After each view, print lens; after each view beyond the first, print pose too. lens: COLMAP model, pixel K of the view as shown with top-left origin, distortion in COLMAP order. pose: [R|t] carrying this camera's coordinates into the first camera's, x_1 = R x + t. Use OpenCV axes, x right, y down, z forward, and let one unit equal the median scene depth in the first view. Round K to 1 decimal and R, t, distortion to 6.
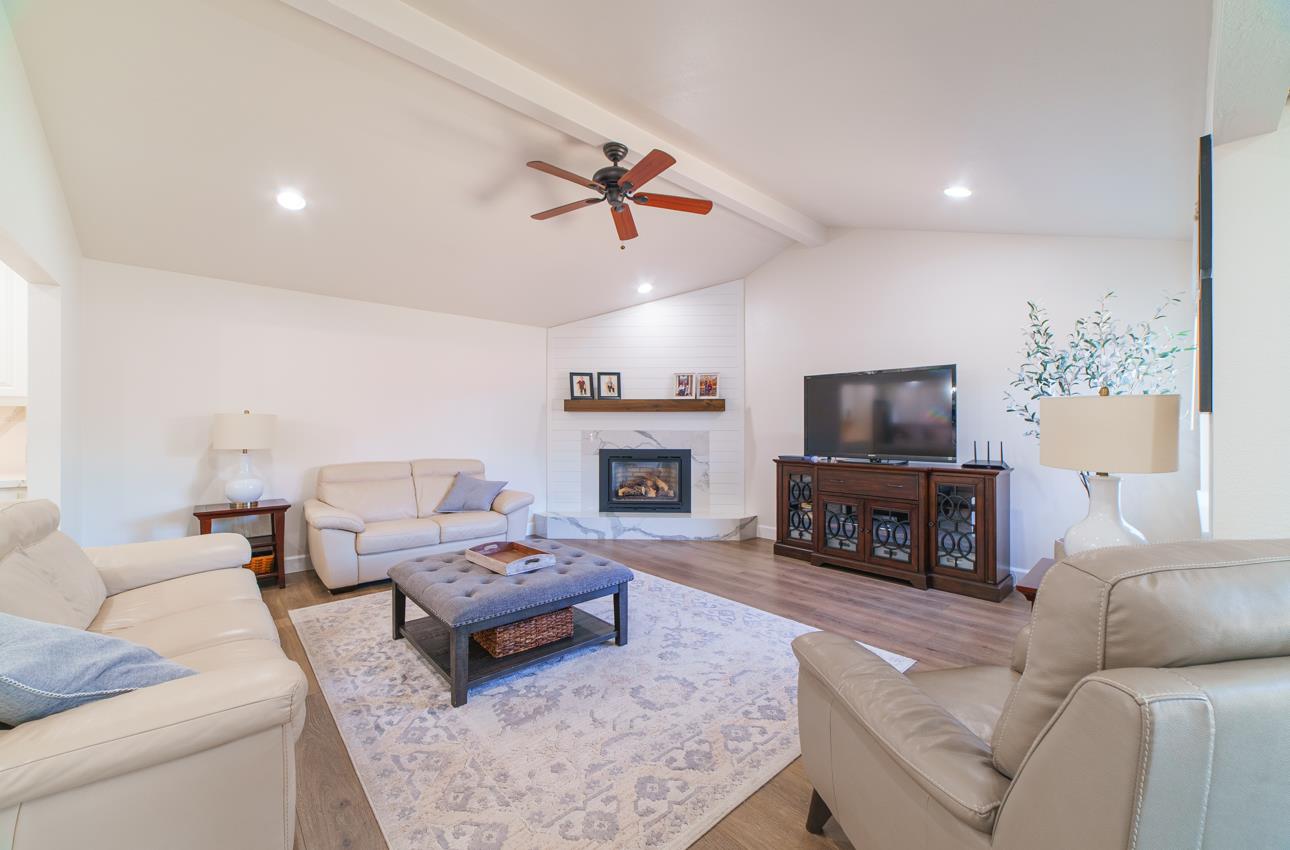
lens RADIAL K [[493.5, 0, 640.0], [0, 493.5, 427.4], [0, 0, 1]] dist [-0.002713, -0.000120]
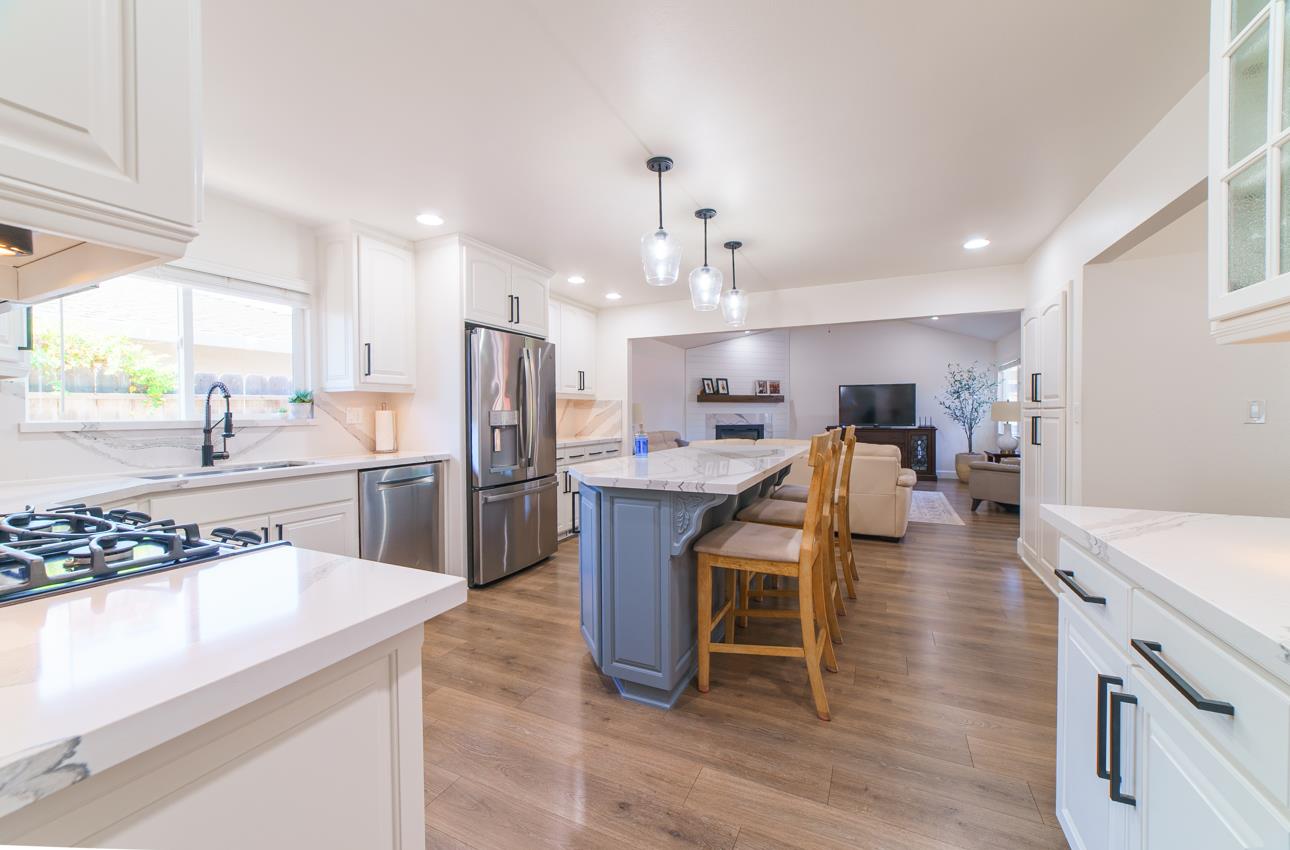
lens RADIAL K [[493.5, 0, 649.0], [0, 493.5, 421.1], [0, 0, 1]] dist [-0.002713, -0.000120]
pose [[0.919479, -0.011068, 0.392984, -0.939551], [0.005048, 0.999854, 0.016350, 0.002489], [-0.393107, -0.013050, 0.919400, -0.421104]]
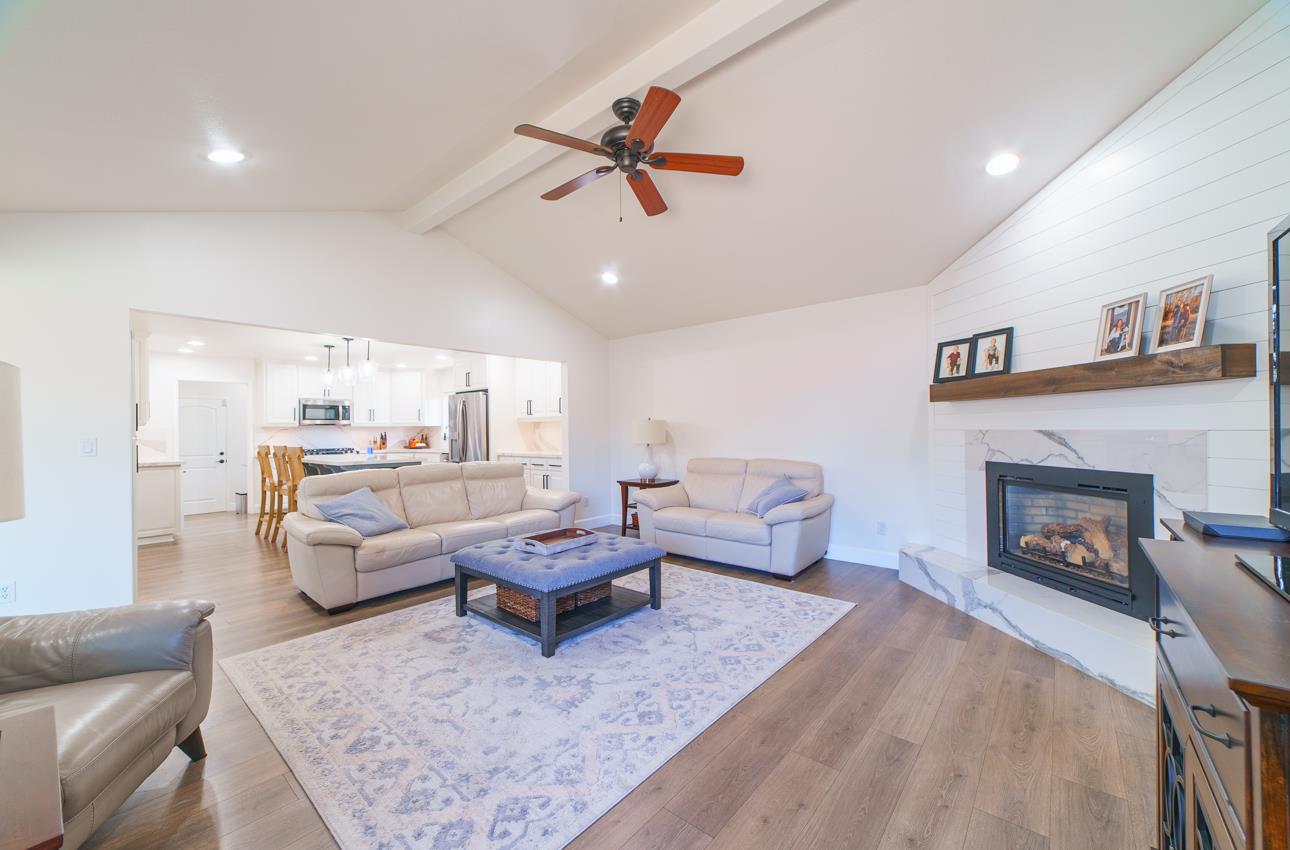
lens RADIAL K [[493.5, 0, 647.4], [0, 493.5, 430.1], [0, 0, 1]] dist [-0.002713, -0.000120]
pose [[0.144560, -0.001841, -0.989494, 0.457979], [0.013912, 0.999903, 0.000172, 0.000285], [0.989398, -0.013790, 0.144571, 0.511791]]
